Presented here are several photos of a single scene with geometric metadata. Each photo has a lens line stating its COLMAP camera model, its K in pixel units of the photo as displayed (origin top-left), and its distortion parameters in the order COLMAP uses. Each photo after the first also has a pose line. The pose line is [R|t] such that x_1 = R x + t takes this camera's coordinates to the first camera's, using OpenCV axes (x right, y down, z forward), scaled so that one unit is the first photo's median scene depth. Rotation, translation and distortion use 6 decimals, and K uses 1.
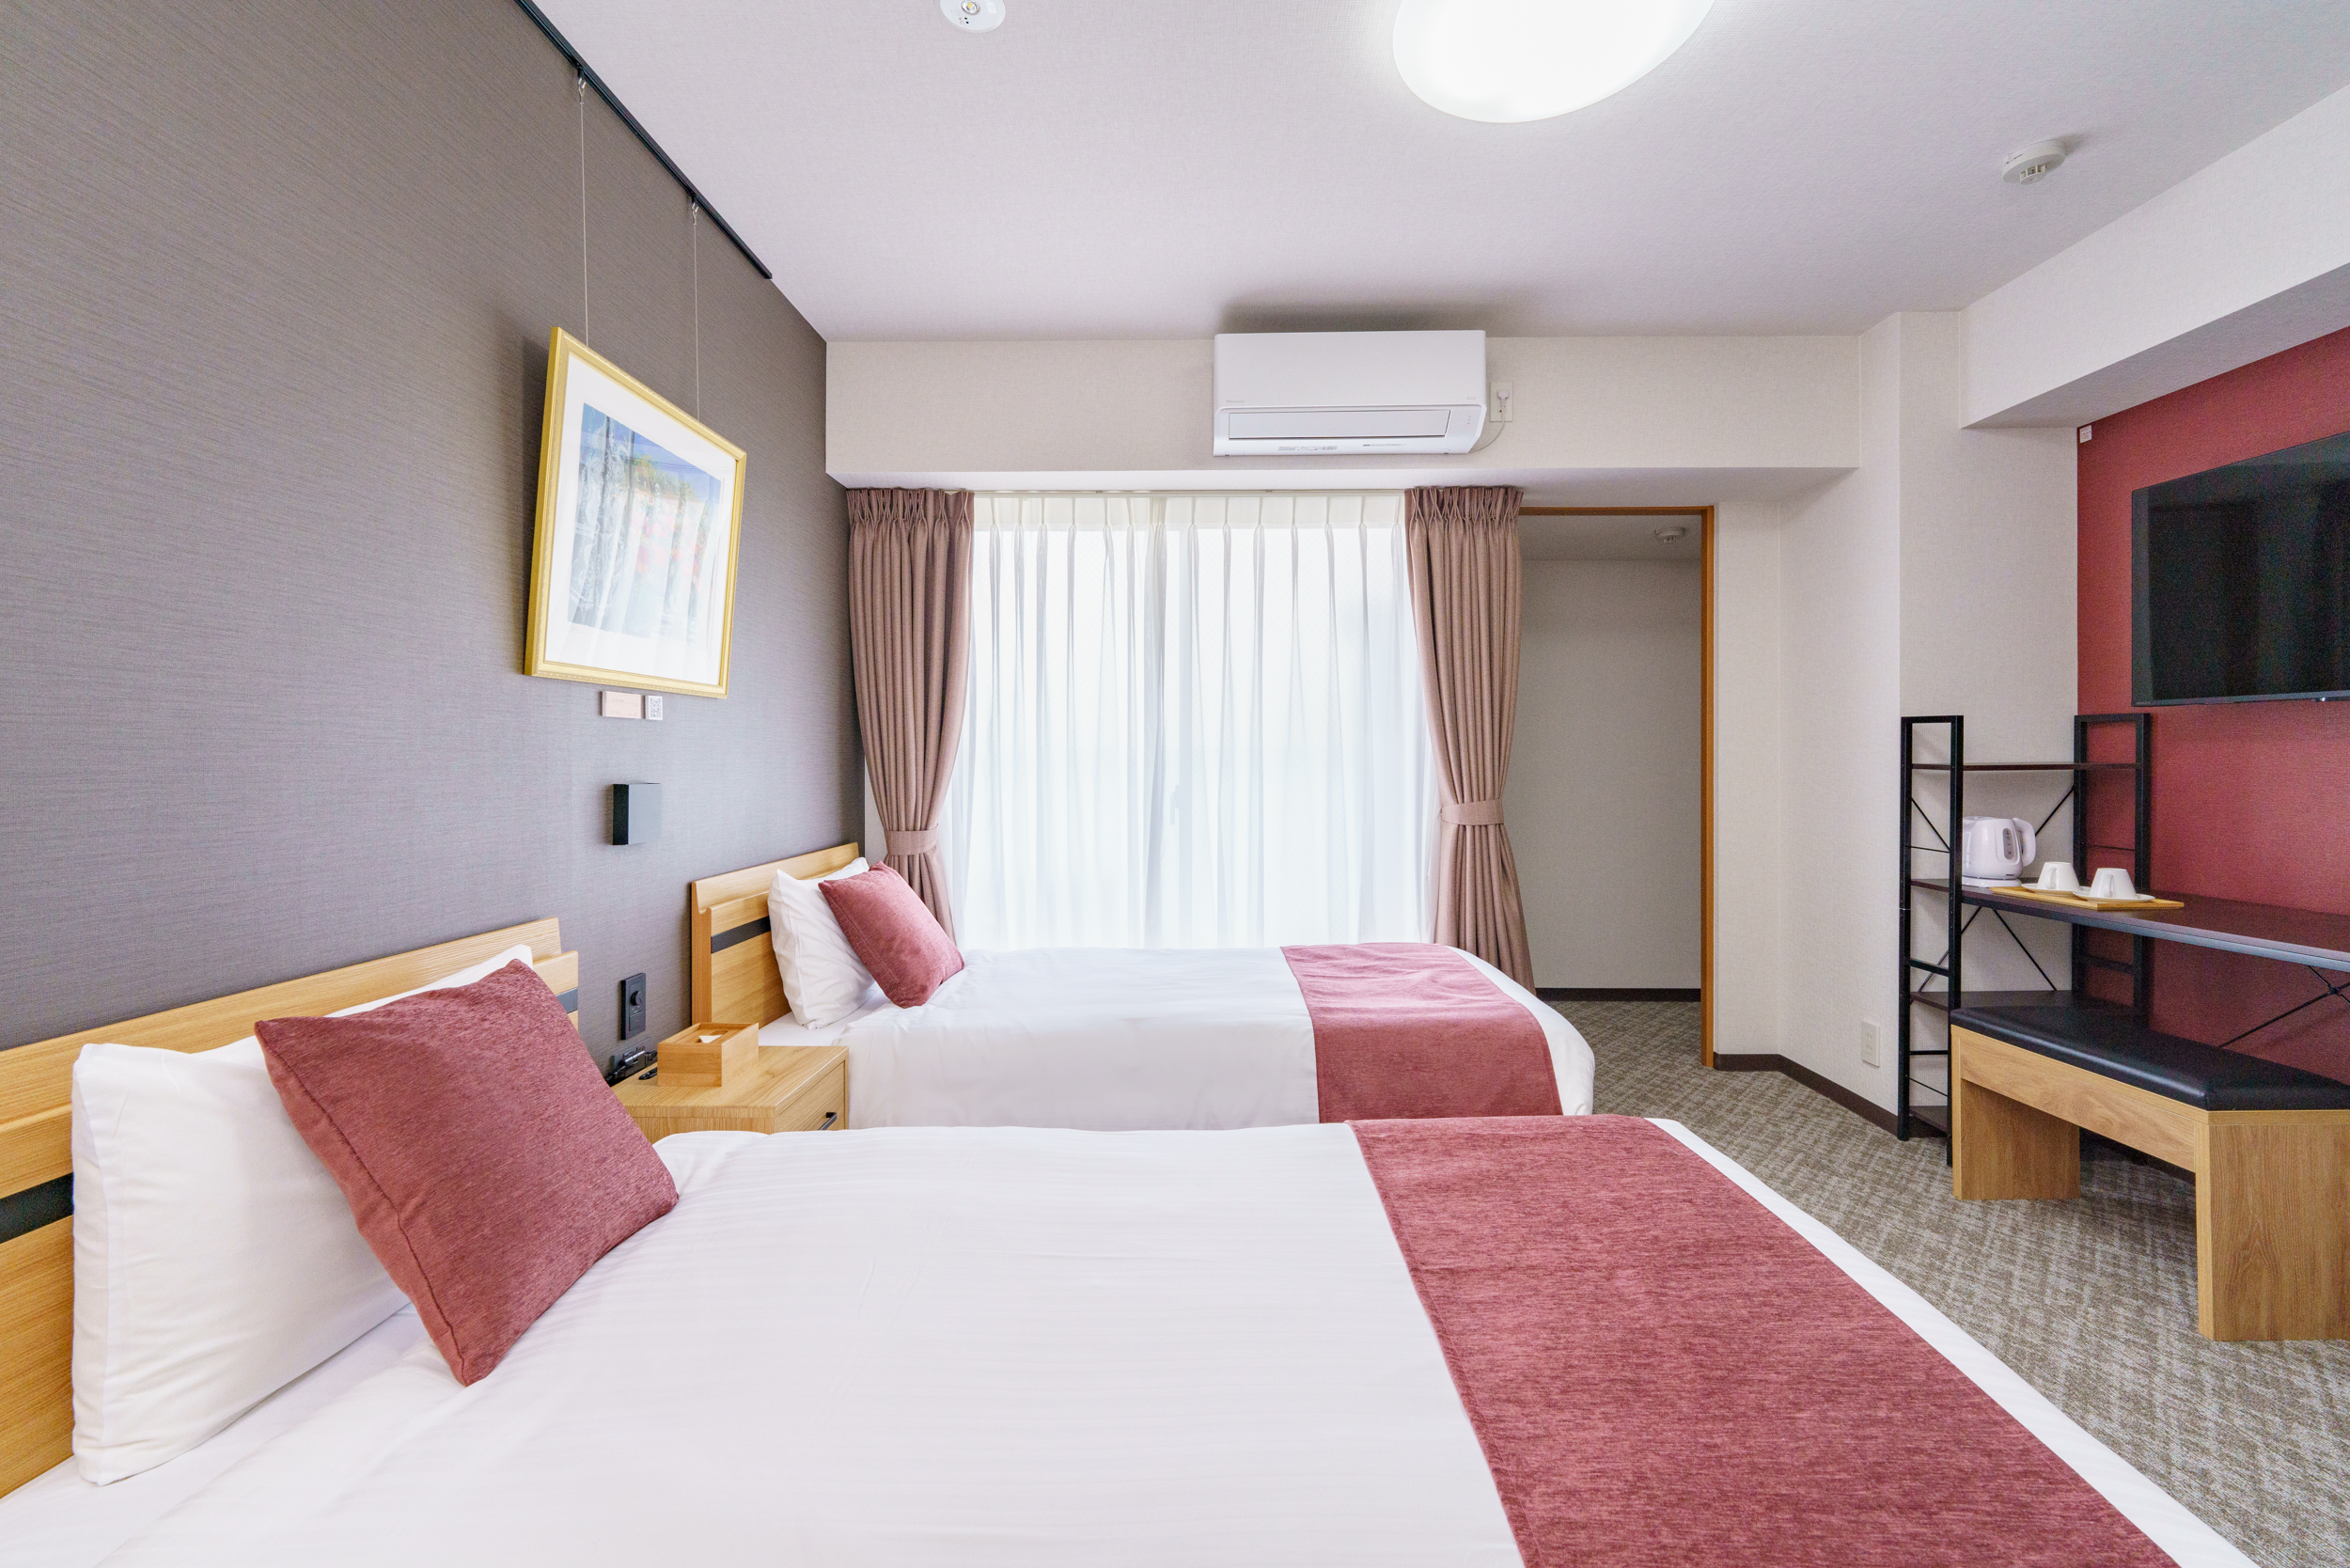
lens RADIAL K [[950.6, 0, 1182.9], [0, 950.6, 761.1], [0, 0, 1]] dist [-0.014074, -0.000174]
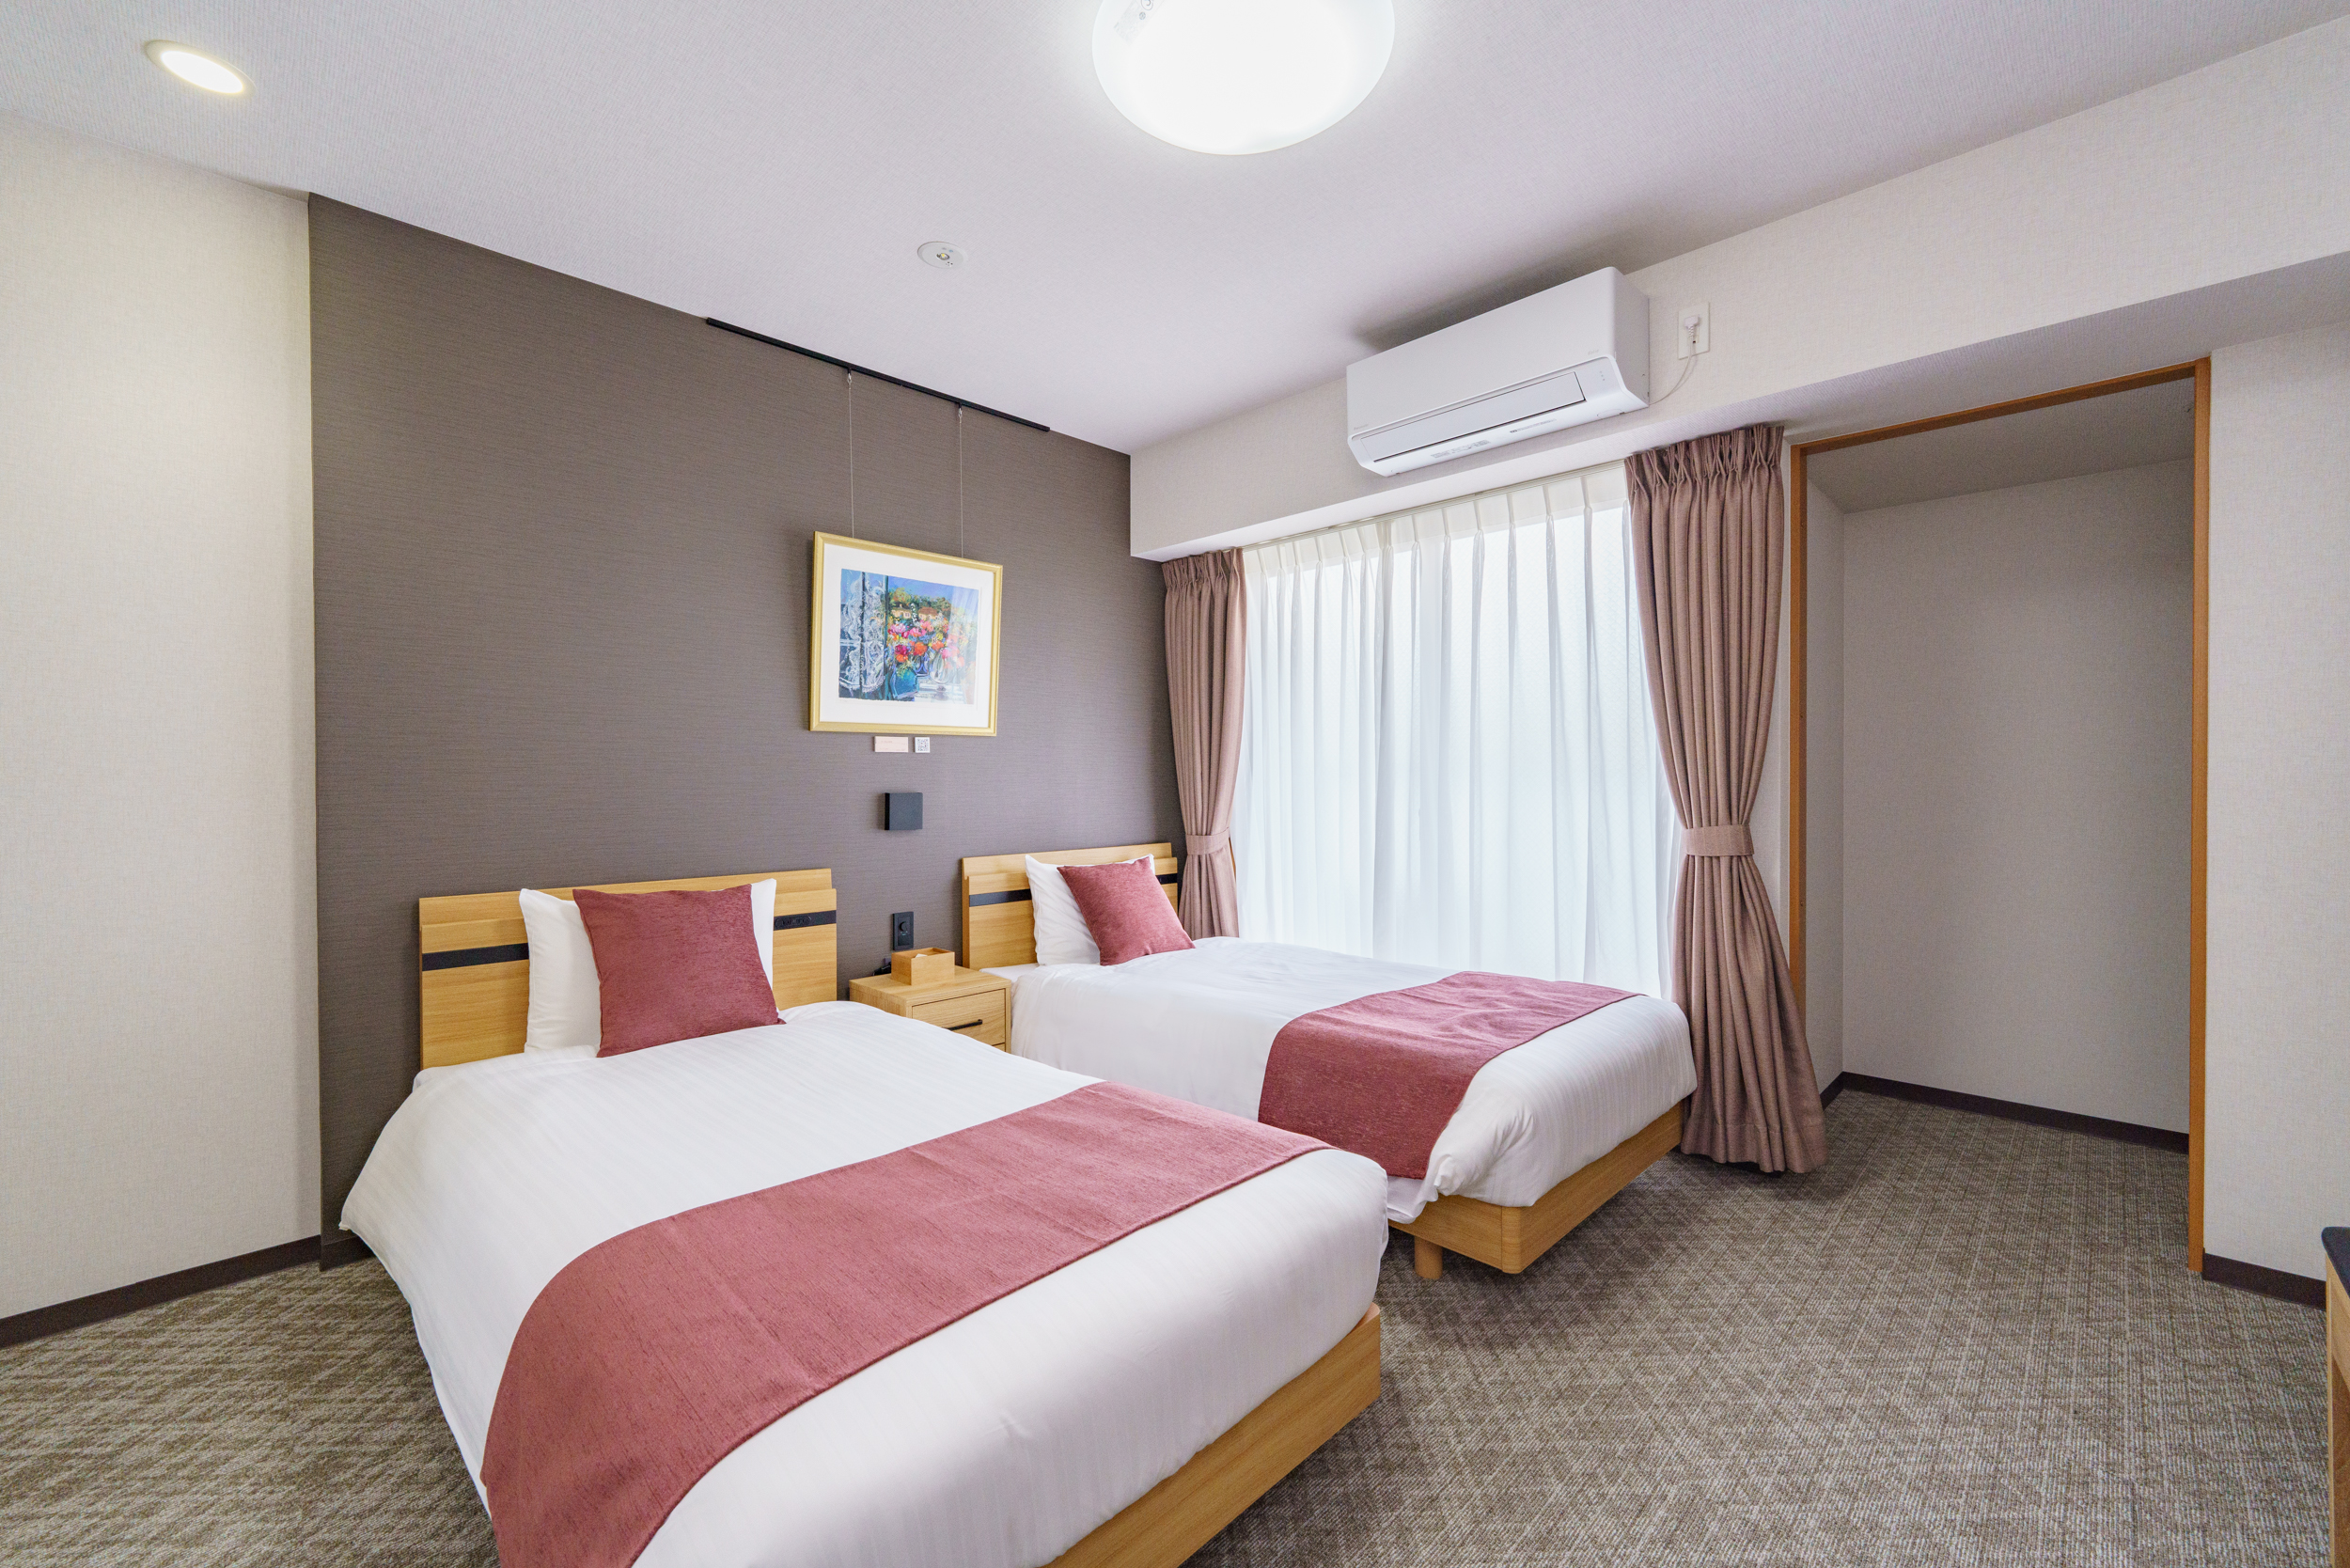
lens RADIAL K [[945.4, 0, 1173.1], [0, 945.4, 778.4], [0, 0, 1]] dist [-0.000311, 0.000308]
pose [[0.720695, -0.002155, -0.693249, 0.638353], [0.004813, 0.999987, 0.001895, -0.001564], [0.693236, -0.004703, 0.720696, 0.120657]]
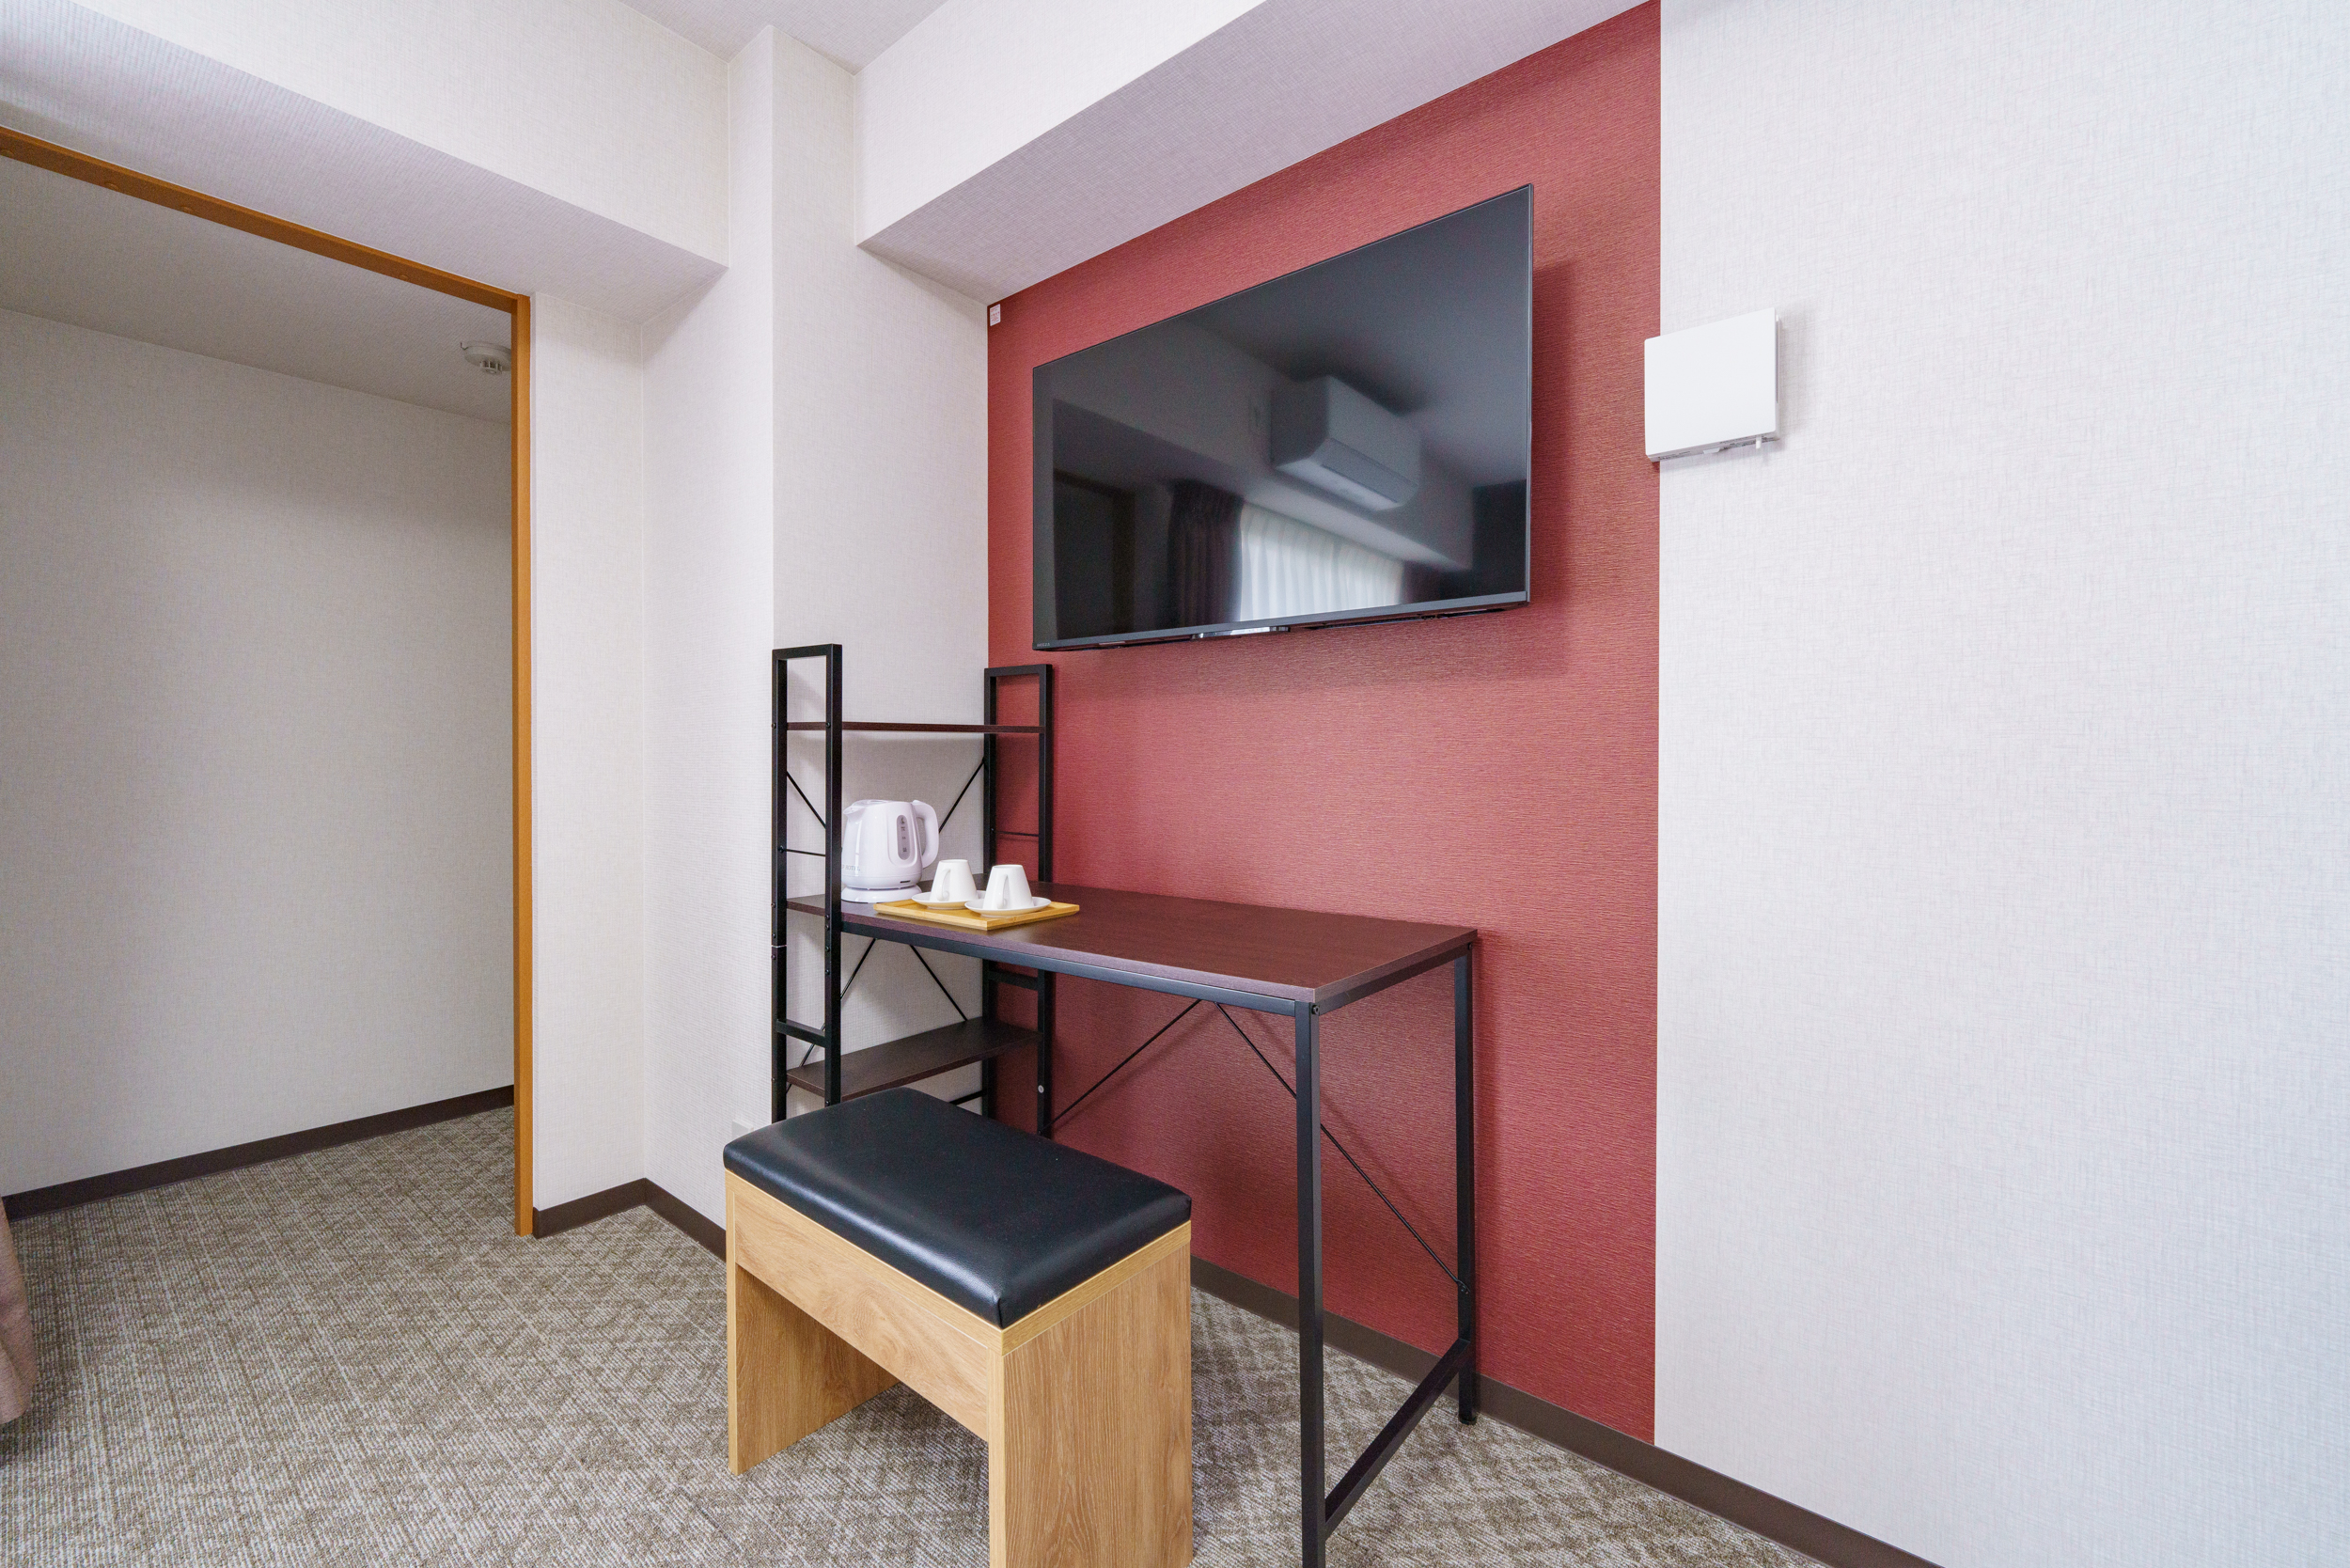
lens RADIAL K [[945.4, 0, 1173.1], [0, 945.4, 778.4], [0, 0, 1]] dist [-0.000311, 0.000308]
pose [[0.621981, -0.011921, 0.782941, 0.438090], [-0.001616, 0.999862, 0.016508, 0.031068], [-0.783030, -0.011533, 0.621876, 0.392563]]
